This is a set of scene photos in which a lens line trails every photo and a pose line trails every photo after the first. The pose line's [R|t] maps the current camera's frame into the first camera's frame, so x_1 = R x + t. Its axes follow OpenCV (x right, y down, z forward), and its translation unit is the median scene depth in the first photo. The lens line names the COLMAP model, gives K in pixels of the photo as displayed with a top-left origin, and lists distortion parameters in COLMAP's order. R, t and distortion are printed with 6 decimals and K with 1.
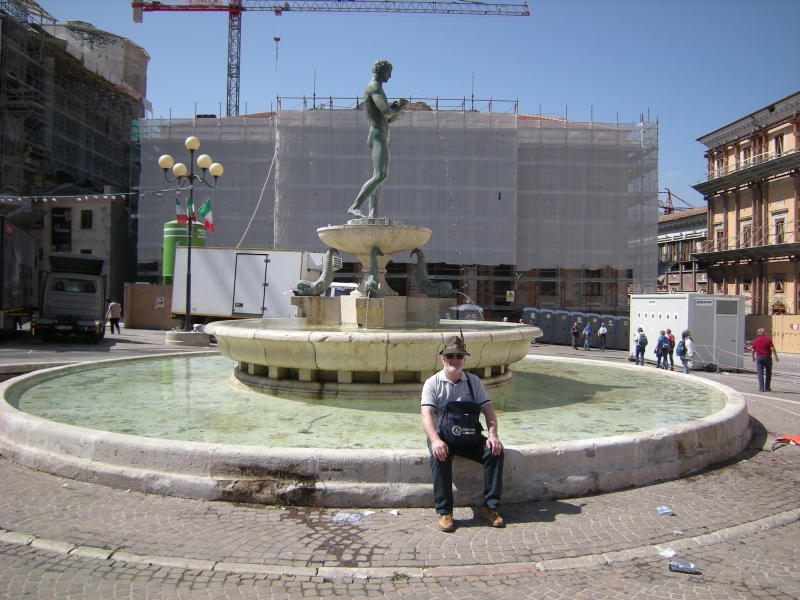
lens RADIAL K [[691.0, 0, 400.0], [0, 691.0, 300.0], [0, 0, 1]] dist [-0.118241, 0.069385]
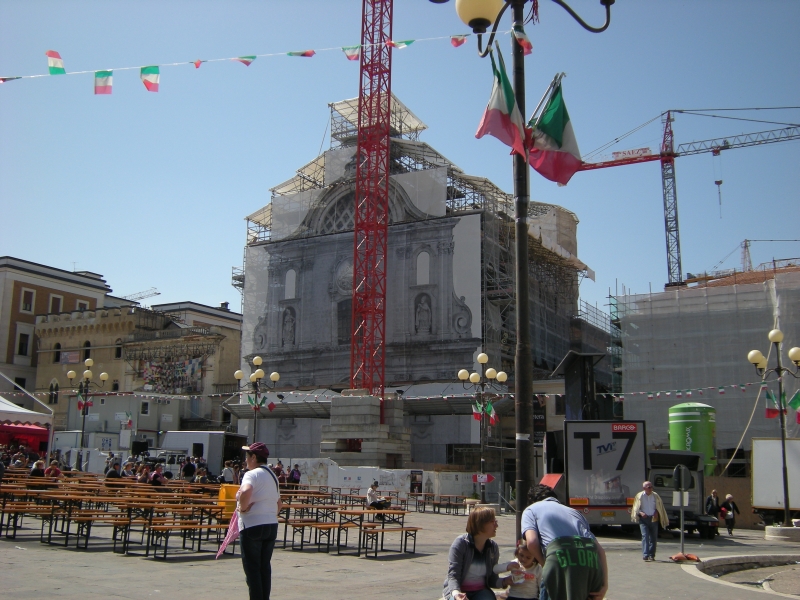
lens RADIAL K [[841.1, 0, 400.0], [0, 841.1, 300.0], [0, 0, 1]] dist [-0.085193, -0.024508]
pose [[0.875493, -0.099263, -0.472926, -0.099698], [-0.006566, 0.976141, -0.217037, -0.006198], [0.483186, 0.193120, 0.853953, -0.153560]]
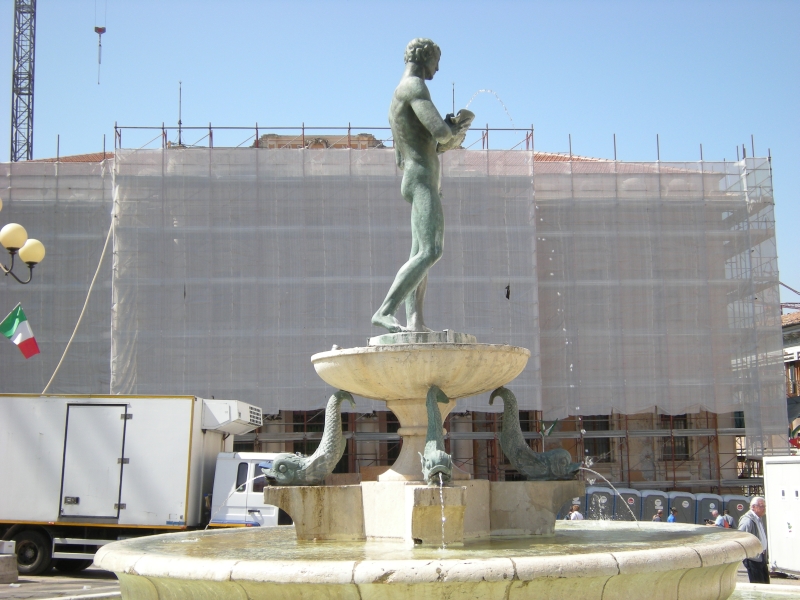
lens RADIAL K [[1191.2, 0, 400.0], [0, 1191.2, 300.0], [0, 0, 1]] dist [0.015143, -0.121902]
pose [[0.996509, -0.021156, 0.080760, -0.025927], [0.032710, 0.988957, -0.144549, -0.002409], [-0.076810, 0.146686, 0.986196, 0.020881]]
